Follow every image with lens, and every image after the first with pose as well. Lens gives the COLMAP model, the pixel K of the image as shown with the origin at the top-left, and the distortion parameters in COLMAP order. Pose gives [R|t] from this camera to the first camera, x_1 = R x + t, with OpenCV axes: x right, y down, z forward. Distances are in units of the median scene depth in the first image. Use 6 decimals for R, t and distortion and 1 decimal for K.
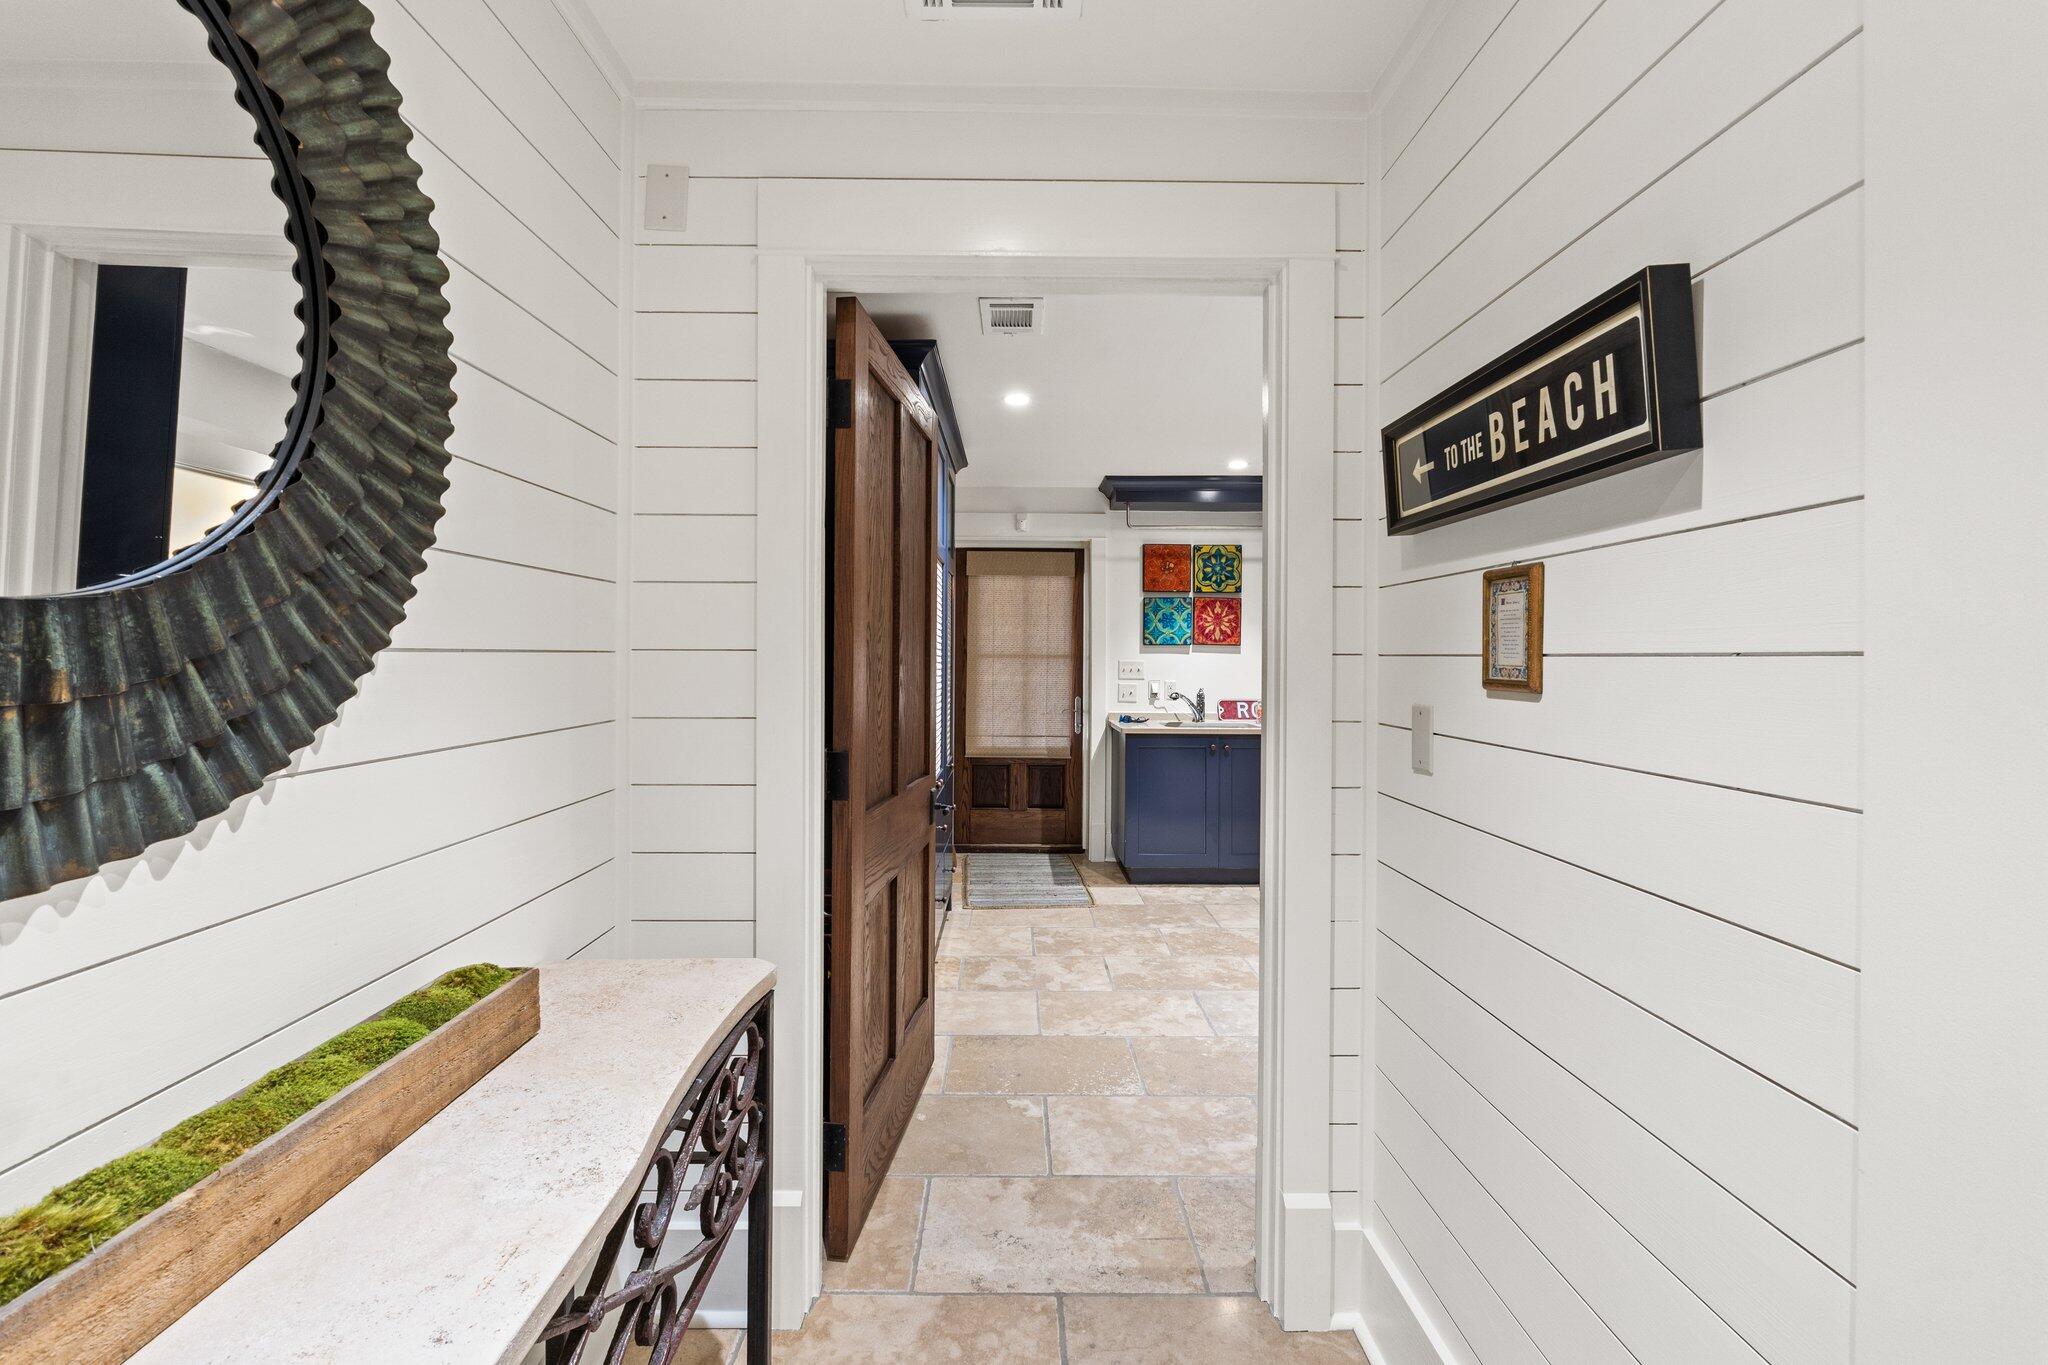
lens RADIAL K [[870.1, 0, 1026.0], [0, 870.1, 676.6], [0, 0, 1]] dist [-0.008649, 0.000076]
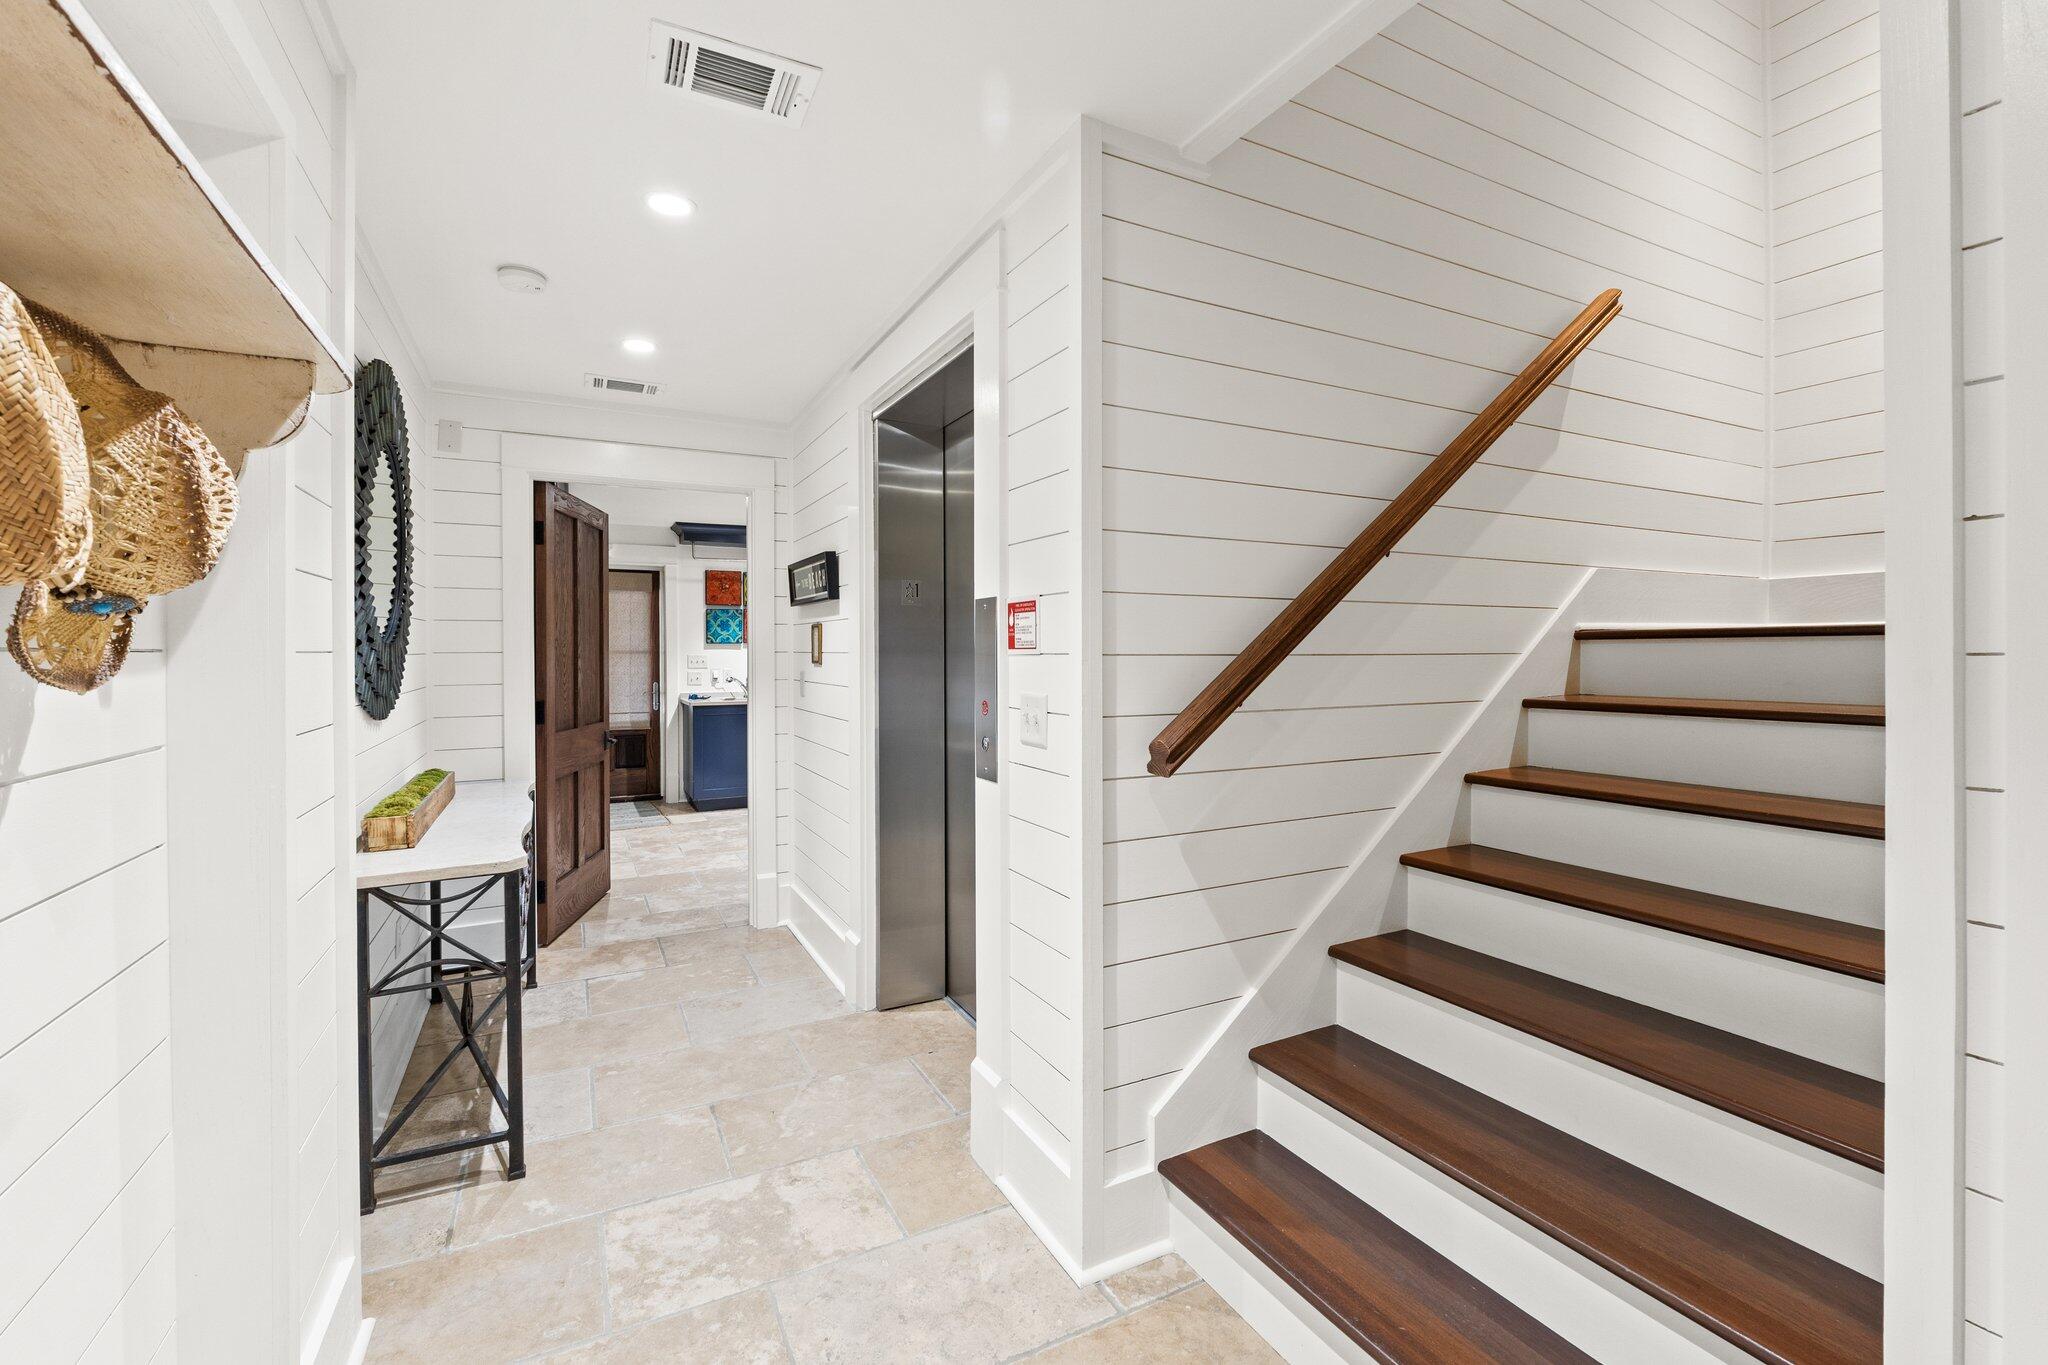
lens RADIAL K [[870.1, 0, 1017.4], [0, 870.1, 652.7], [0, 0, 1]] dist [-0.008649, 0.000076]
pose [[0.894875, -0.008877, 0.446229, -0.040230], [0.017204, 0.999745, -0.014612, 0.007473], [-0.445986, 0.020753, 0.894800, -0.465304]]
